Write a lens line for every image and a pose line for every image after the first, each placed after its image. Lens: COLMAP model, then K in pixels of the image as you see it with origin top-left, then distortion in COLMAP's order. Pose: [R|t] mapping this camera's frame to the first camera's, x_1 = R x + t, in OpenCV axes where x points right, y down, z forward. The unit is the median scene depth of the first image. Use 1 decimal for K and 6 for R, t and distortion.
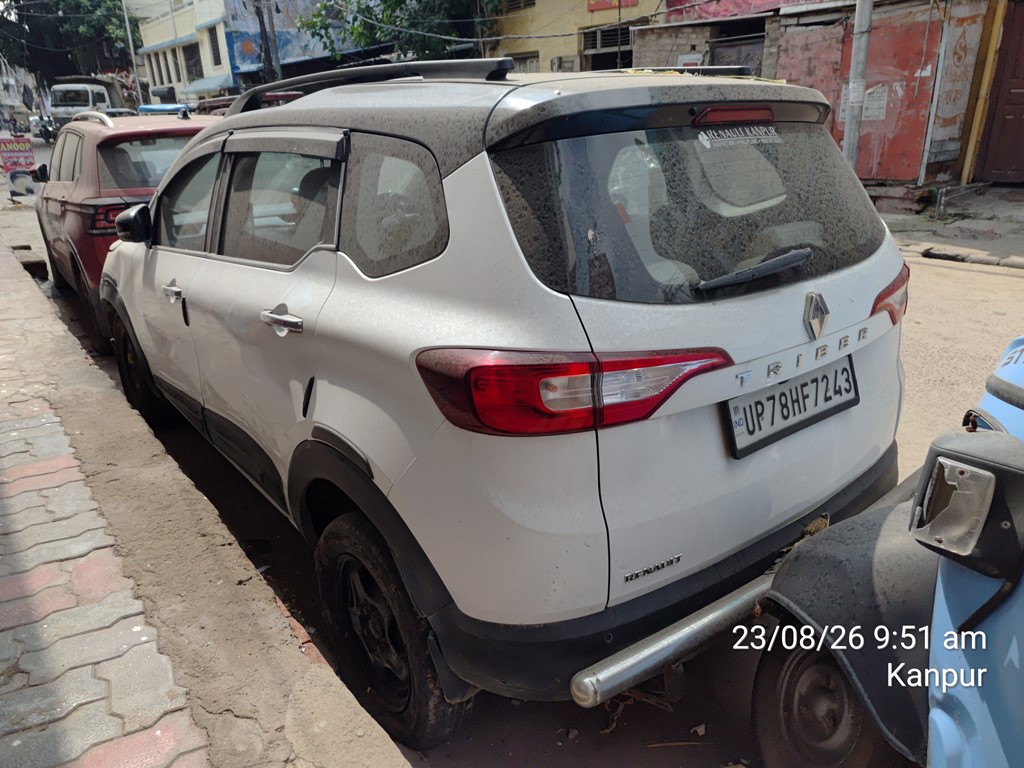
lens RADIAL K [[711.9, 0, 512.8], [0, 711.9, 385.1], [0, 0, 1]] dist [-0.000286, 0.000548]
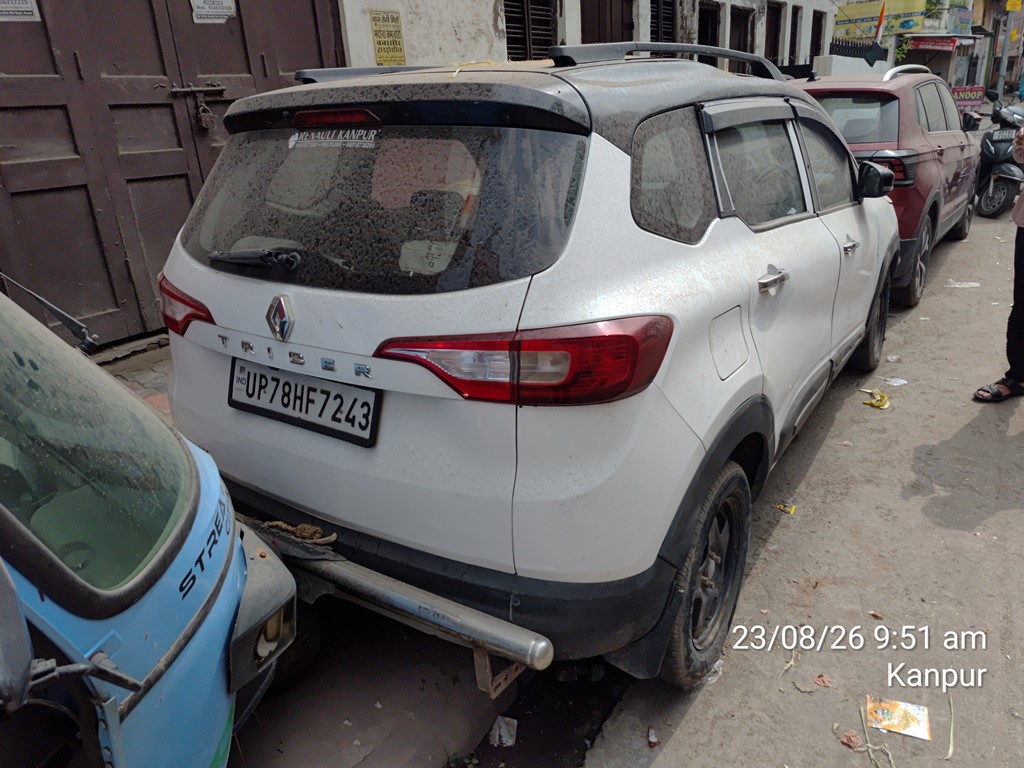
lens RADIAL K [[711.9, 0, 513.5], [0, 711.9, 381.0], [0, 0, 1]] dist [-0.000286, 0.000548]
pose [[0.349235, 0.359279, -0.865421, 1.397212], [-0.303583, 0.917141, 0.258242, -0.363753], [0.886494, 0.172540, 0.429369, 0.826250]]
